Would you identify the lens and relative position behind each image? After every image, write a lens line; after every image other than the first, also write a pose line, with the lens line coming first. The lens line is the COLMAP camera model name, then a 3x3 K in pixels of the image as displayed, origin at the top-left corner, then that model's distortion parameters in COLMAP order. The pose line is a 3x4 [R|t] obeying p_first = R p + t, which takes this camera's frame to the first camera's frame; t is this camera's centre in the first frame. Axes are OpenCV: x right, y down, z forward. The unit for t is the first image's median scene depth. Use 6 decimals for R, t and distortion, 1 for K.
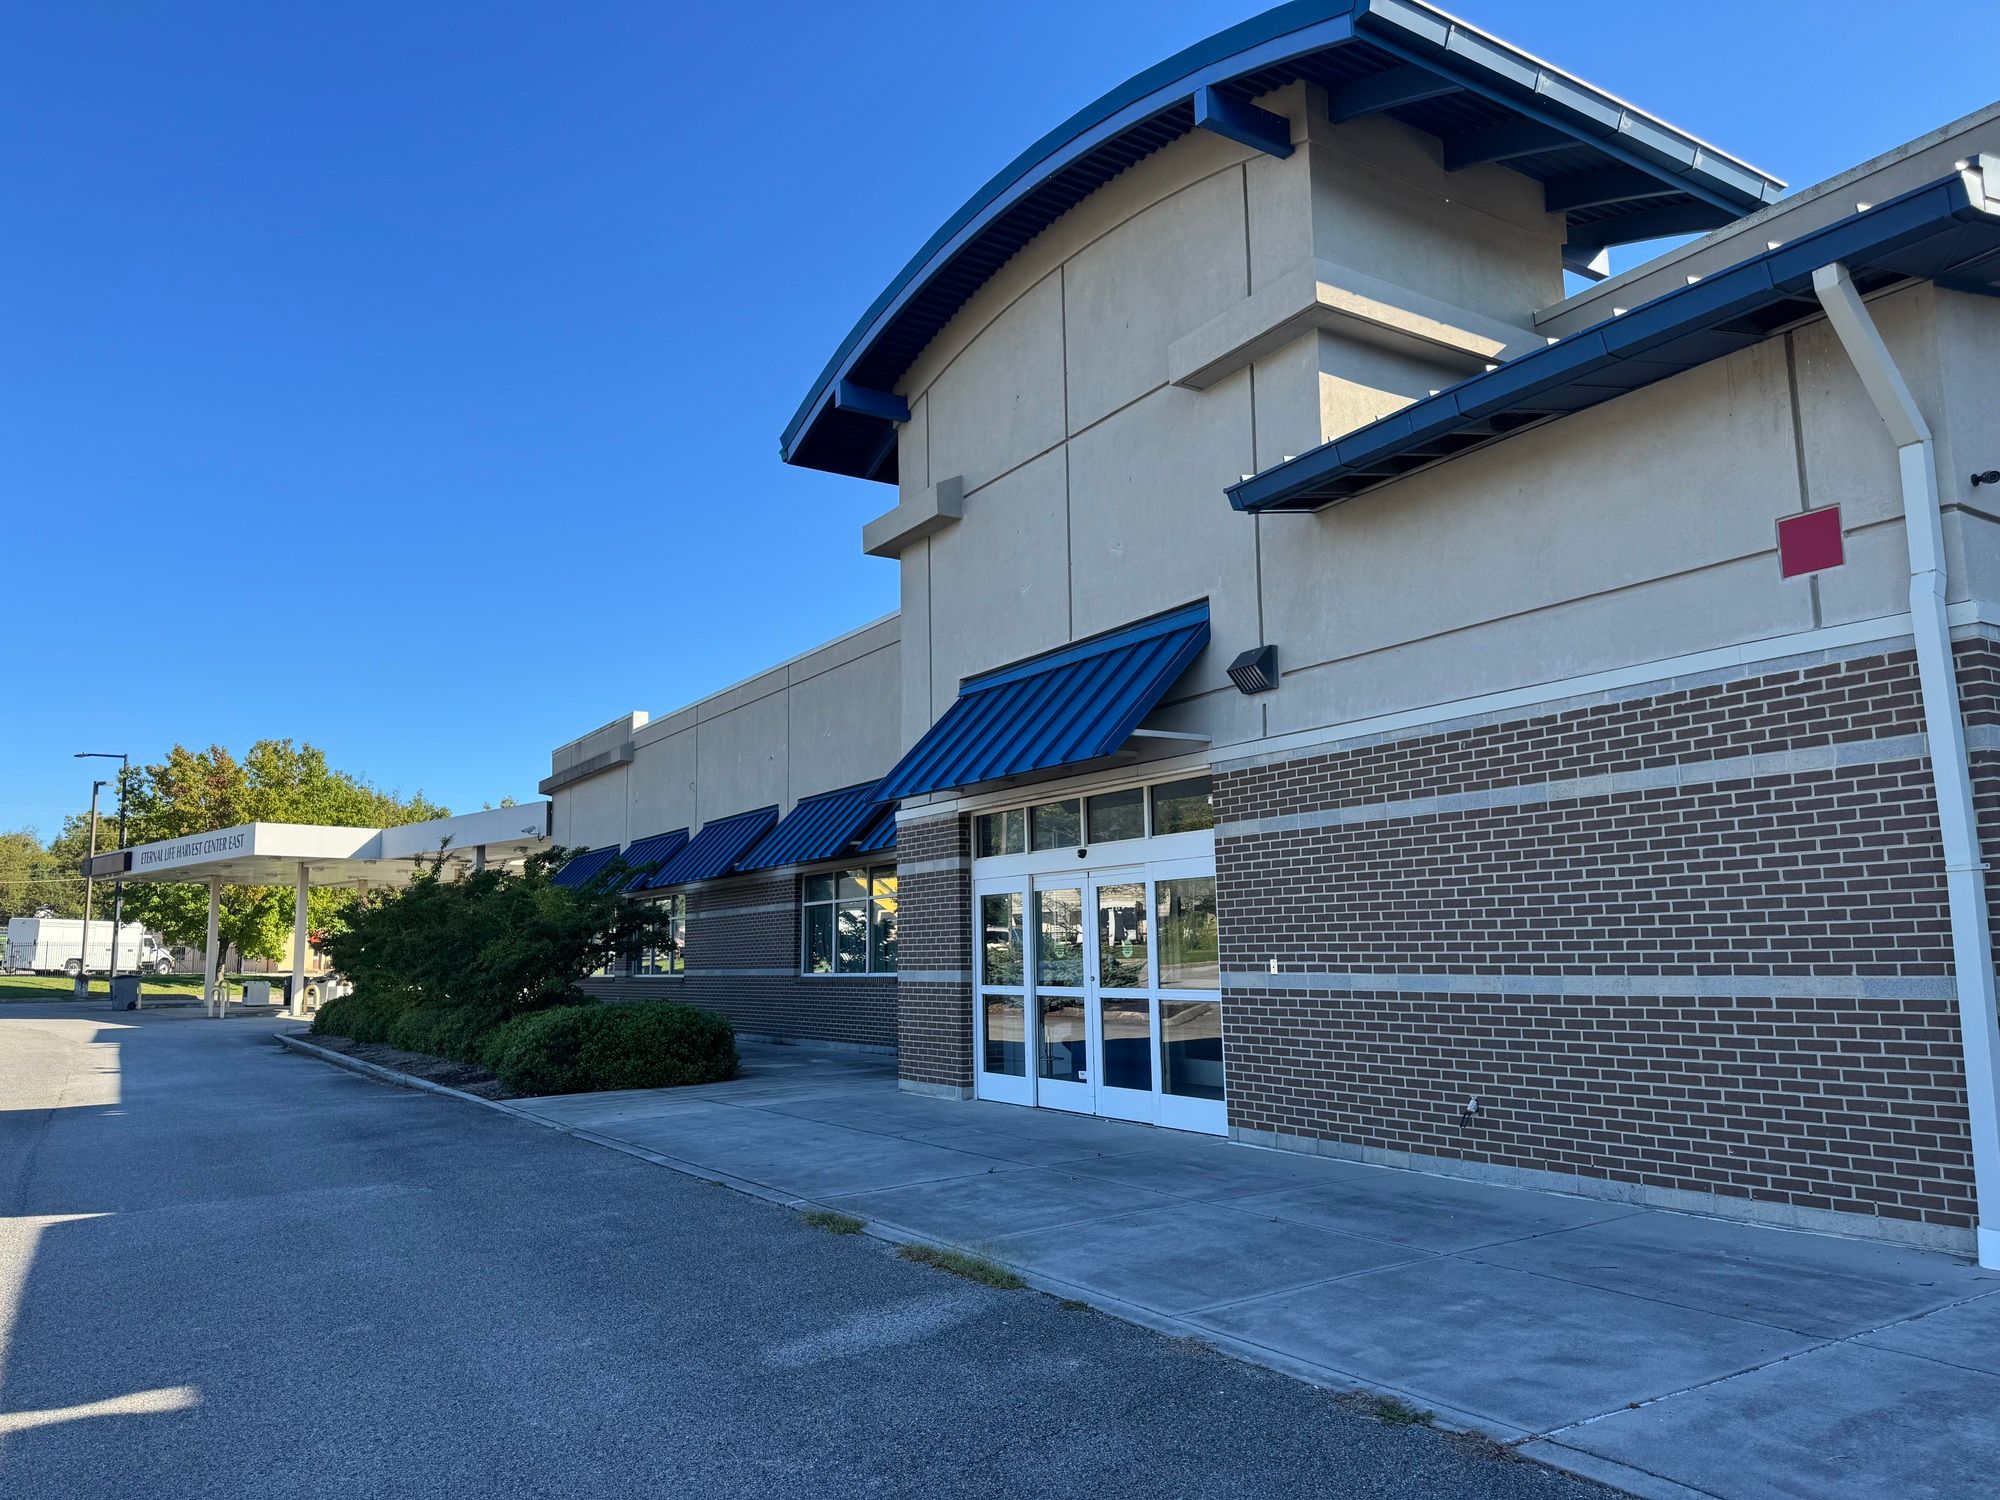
lens RADIAL K [[1412.4, 0, 1000.0], [0, 1412.4, 750.0], [0, 0, 1]] dist [0.001032, 0.000393]
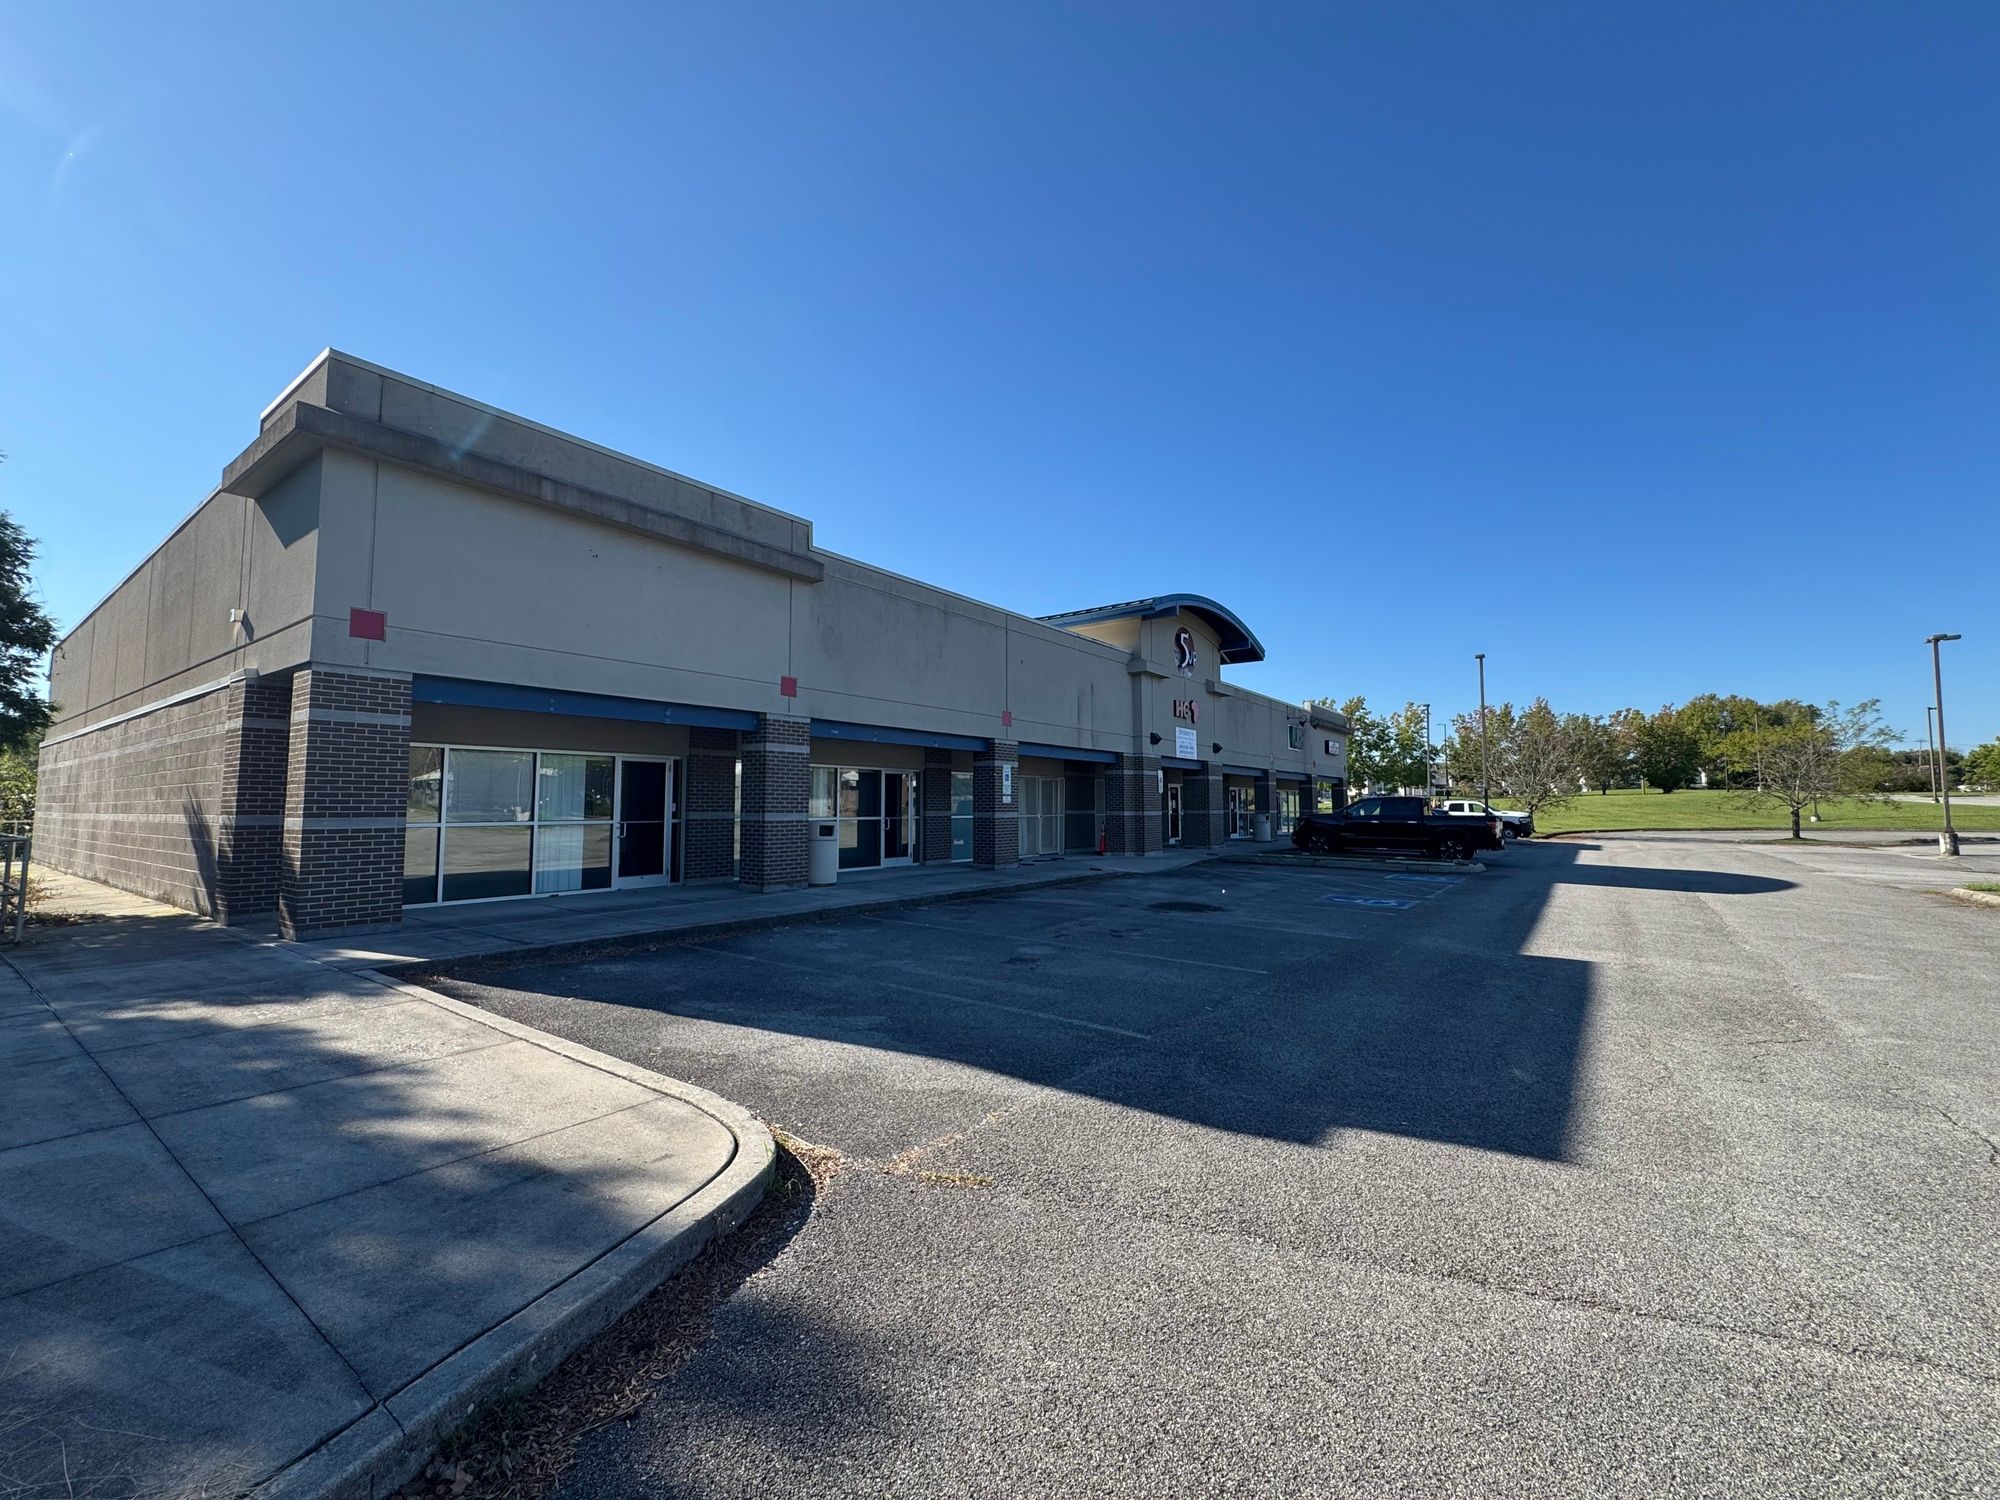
lens RADIAL K [[811.0, 0, 1000.0], [0, 811.0, 750.0], [0, 0, 1]] dist [-0.000033, -0.000004]
pose [[-0.374536, 0.072298, 0.924389, -1.262727], [-0.135508, 0.981983, -0.131706, 0.173930], [-0.917257, -0.174591, -0.357991, 1.074257]]
